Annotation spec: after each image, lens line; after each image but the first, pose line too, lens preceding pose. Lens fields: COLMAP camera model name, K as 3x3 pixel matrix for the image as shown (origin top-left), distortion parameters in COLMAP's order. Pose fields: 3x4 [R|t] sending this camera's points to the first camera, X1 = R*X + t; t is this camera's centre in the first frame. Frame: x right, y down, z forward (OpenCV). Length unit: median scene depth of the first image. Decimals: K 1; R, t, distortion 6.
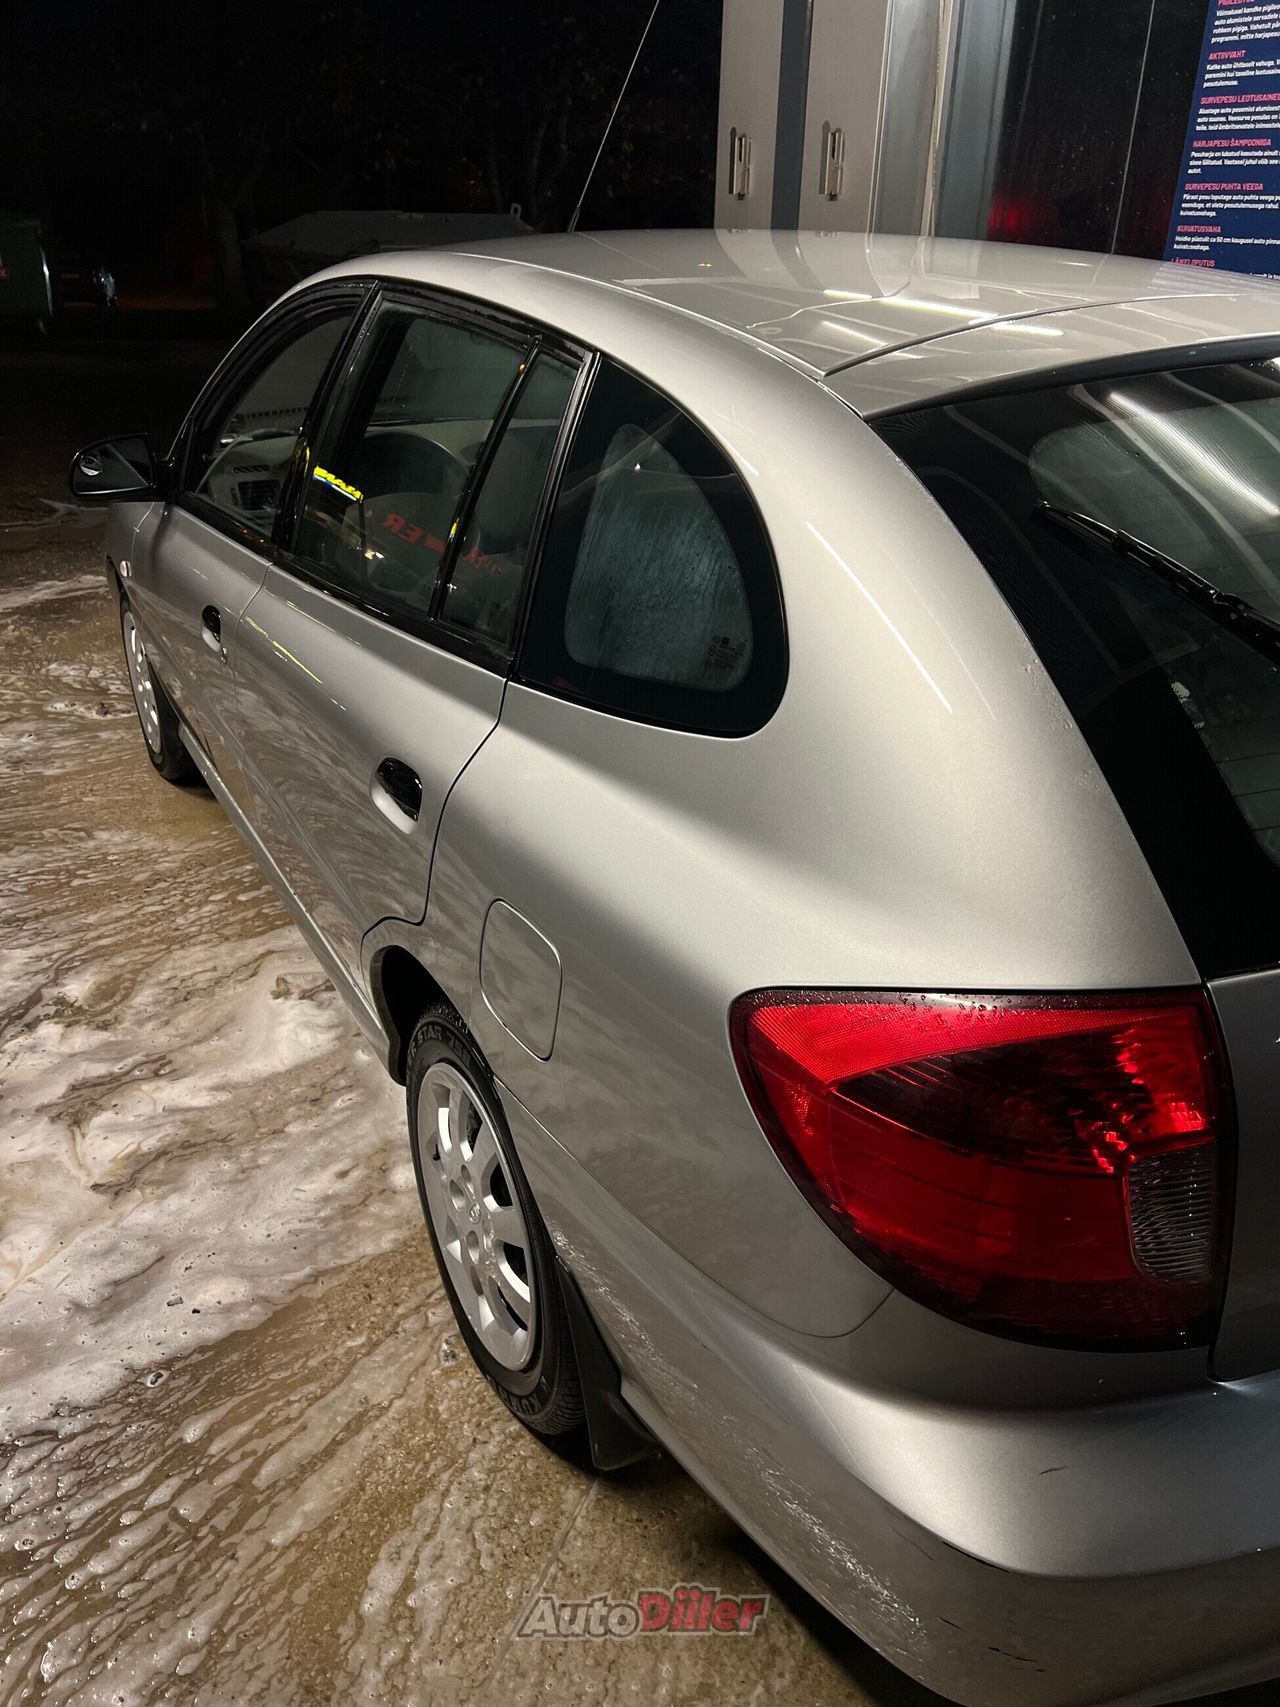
lens RADIAL K [[1278.0, 0, 636.6], [0, 1278.0, 843.5], [0, 0, 1]] dist [0.023237, -0.030699]
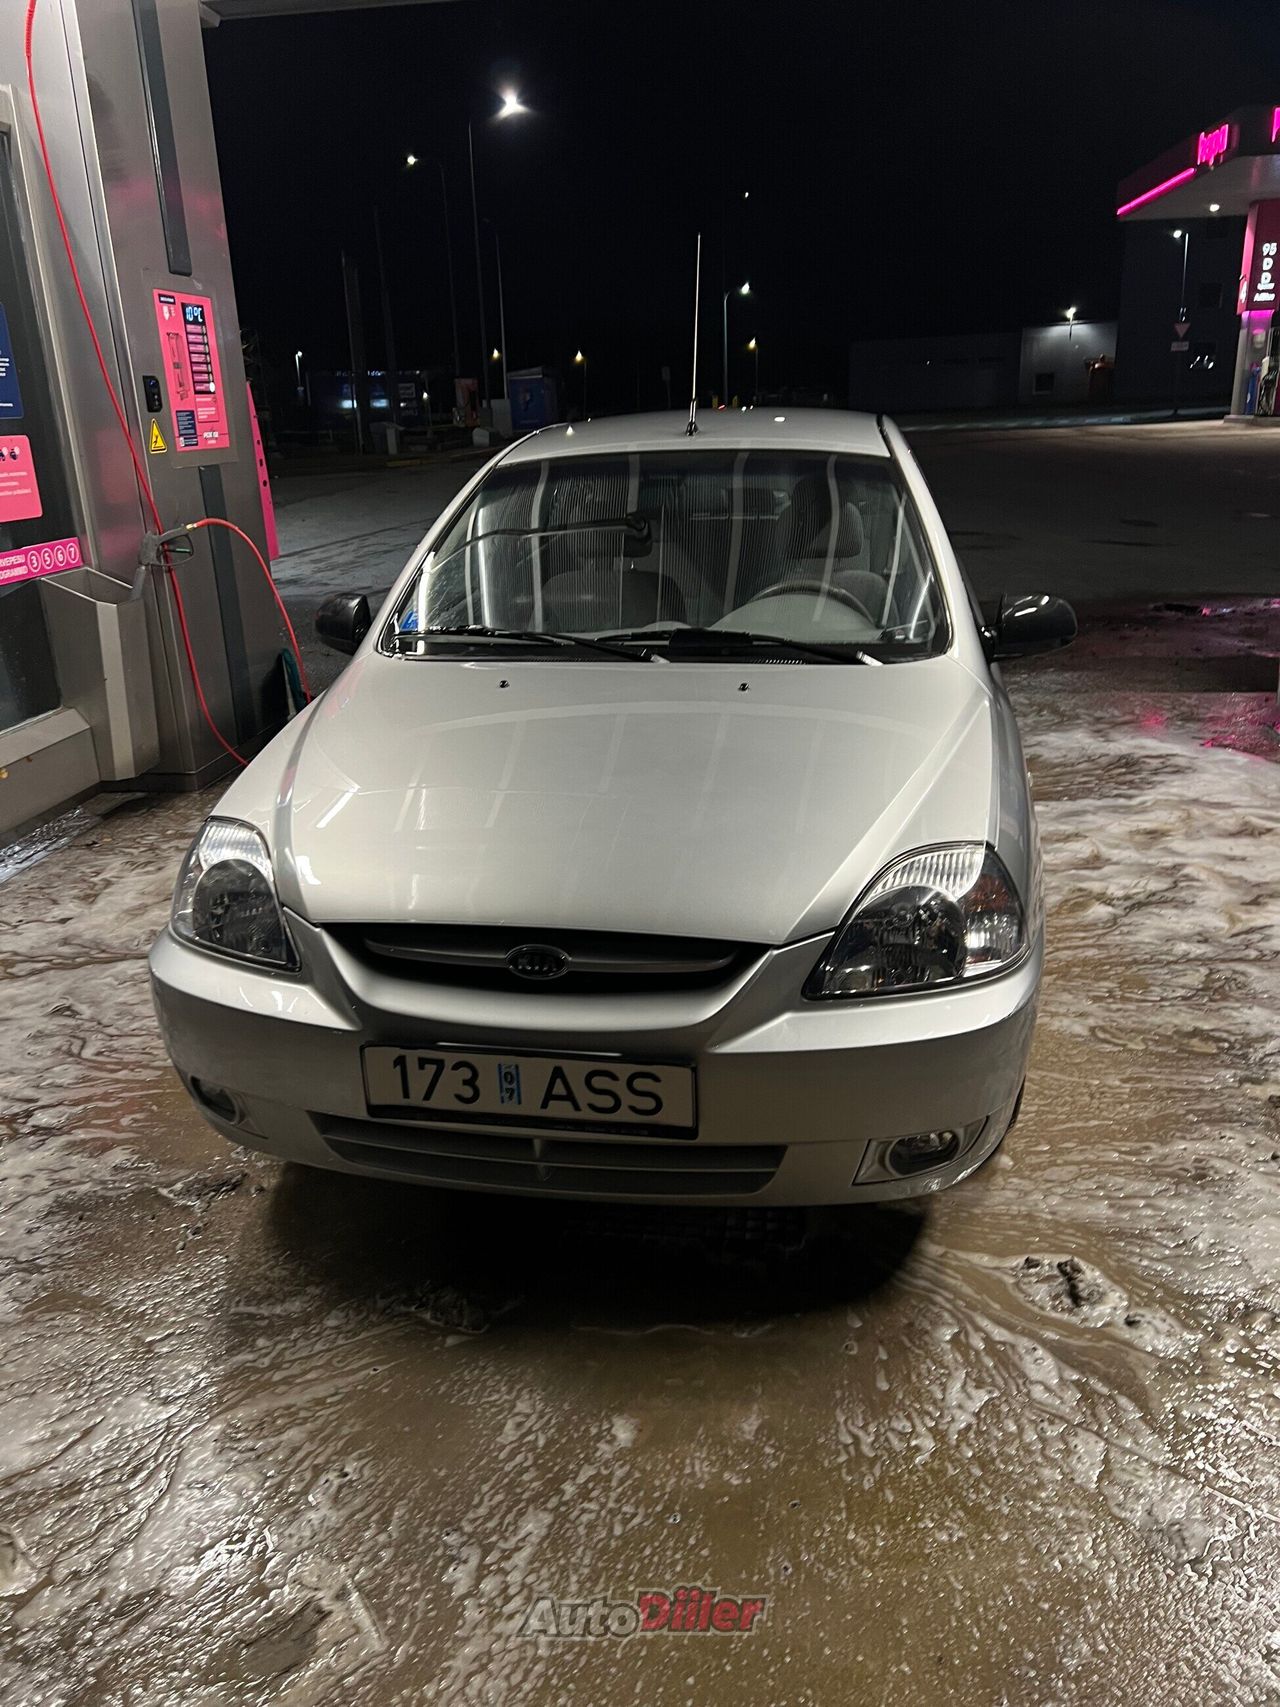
lens RADIAL K [[1278.0, 0, 647.8], [0, 1278.0, 863.3], [0, 0, 1]] dist [0.023237, -0.030699]
pose [[-0.782309, -0.203143, 0.588833, -0.923870], [0.289646, 0.718266, 0.632613, -1.024157], [-0.551450, 0.665452, -0.503067, 2.076237]]
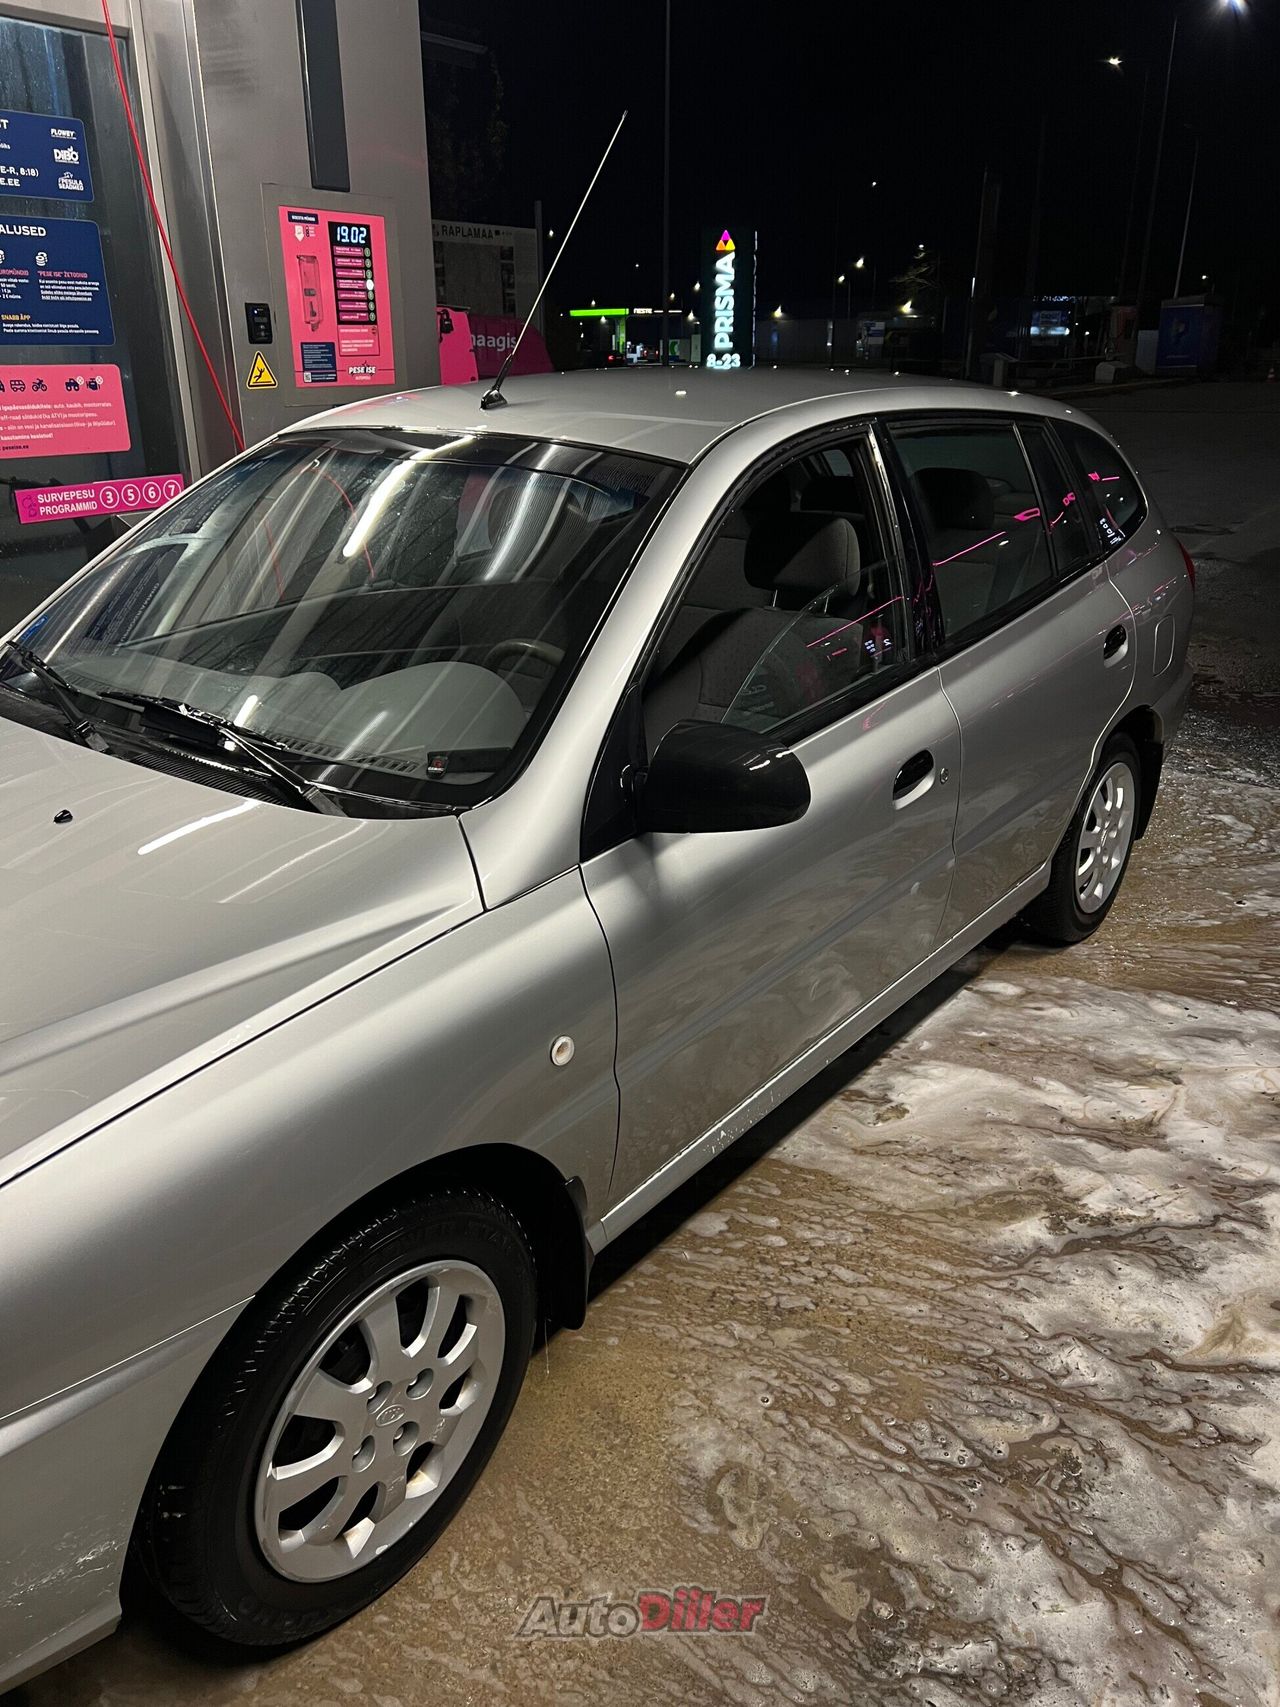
lens RADIAL K [[1278.0, 0, 644.4], [0, 1278.0, 863.6], [0, 0, 1]] dist [0.023237, -0.030699]
pose [[-0.389808, -0.364369, 0.845745, -1.039711], [0.398385, 0.761286, 0.511599, -0.661488], [-0.830264, 0.536358, -0.151597, 1.291736]]
